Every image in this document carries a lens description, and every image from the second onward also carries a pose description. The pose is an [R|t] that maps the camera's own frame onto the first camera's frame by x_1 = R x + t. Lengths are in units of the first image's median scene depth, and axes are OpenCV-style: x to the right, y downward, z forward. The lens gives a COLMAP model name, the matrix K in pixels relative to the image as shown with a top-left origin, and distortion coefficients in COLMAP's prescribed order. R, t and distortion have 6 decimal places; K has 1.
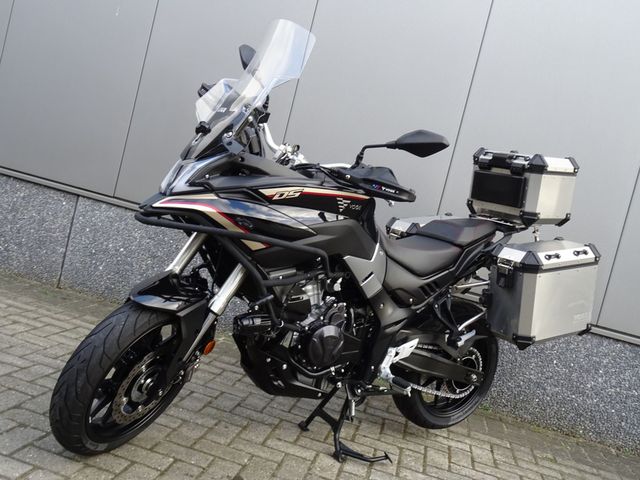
lens RADIAL K [[616.4, 0, 320.0], [0, 616.4, 240.2], [0, 0, 1]] dist [0.007383, 0.000000]
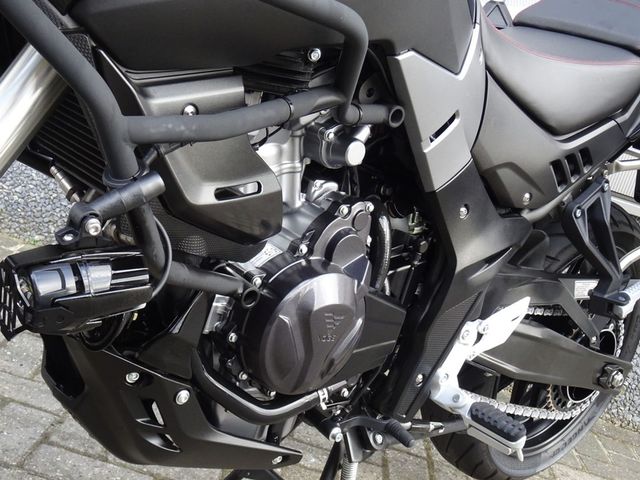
lens RADIAL K [[842.9, 0, 325.2], [0, 842.9, 209.5], [0, 0, 1]] dist [-0.078549, 0.000000]
pose [[0.985200, 0.033729, 0.168057, -0.059583], [-0.058488, 0.987756, 0.144630, 0.042577], [-0.161121, -0.152318, 0.975110, 0.573438]]
